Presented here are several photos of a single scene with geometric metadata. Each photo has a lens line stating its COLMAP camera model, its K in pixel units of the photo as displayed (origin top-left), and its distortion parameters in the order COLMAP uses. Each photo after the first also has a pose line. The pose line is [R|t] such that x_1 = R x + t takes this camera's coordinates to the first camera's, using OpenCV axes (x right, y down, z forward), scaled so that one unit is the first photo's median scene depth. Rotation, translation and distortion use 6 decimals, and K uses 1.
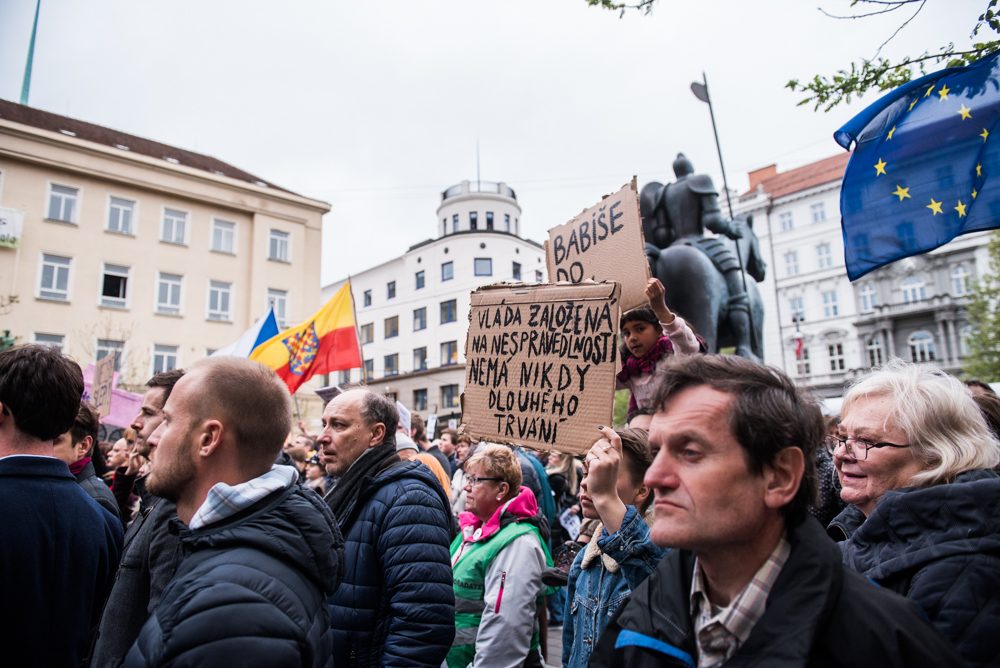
lens RADIAL K [[682.5, 0, 500.0], [0, 682.5, 334.0], [0, 0, 1]] dist [-0.041195, -0.002195]
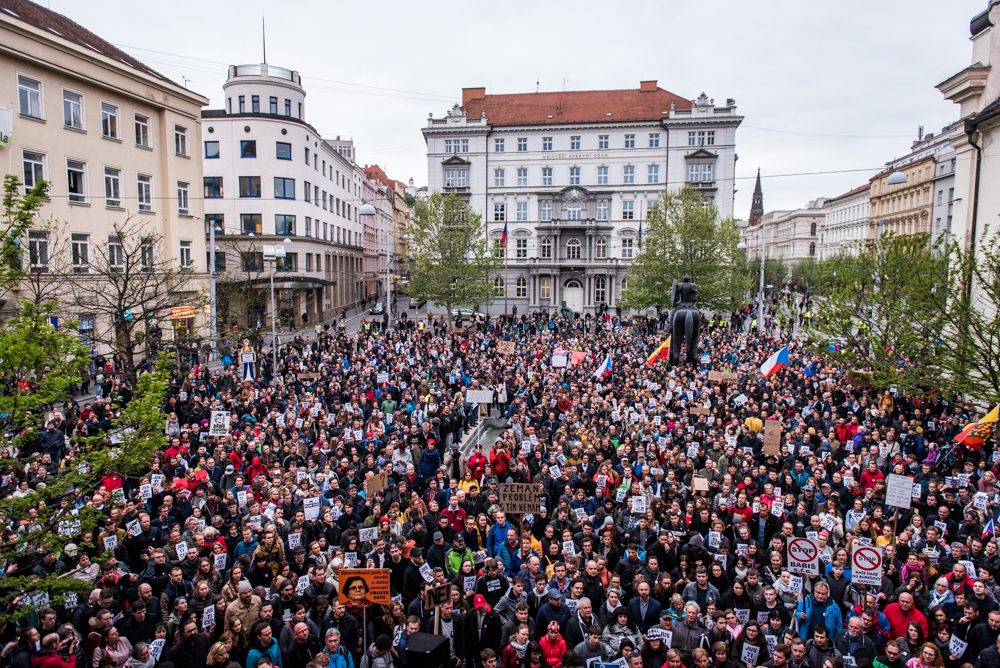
lens RADIAL K [[627.7, 0, 519.2], [0, 627.7, 332.3], [0, 0, 1]] dist [-0.004356, -0.000716]
pose [[0.807153, -0.017250, 0.590091, -0.360403], [-0.136967, 0.966825, 0.215613, -0.091518], [-0.574234, -0.254856, 0.778013, -0.141160]]
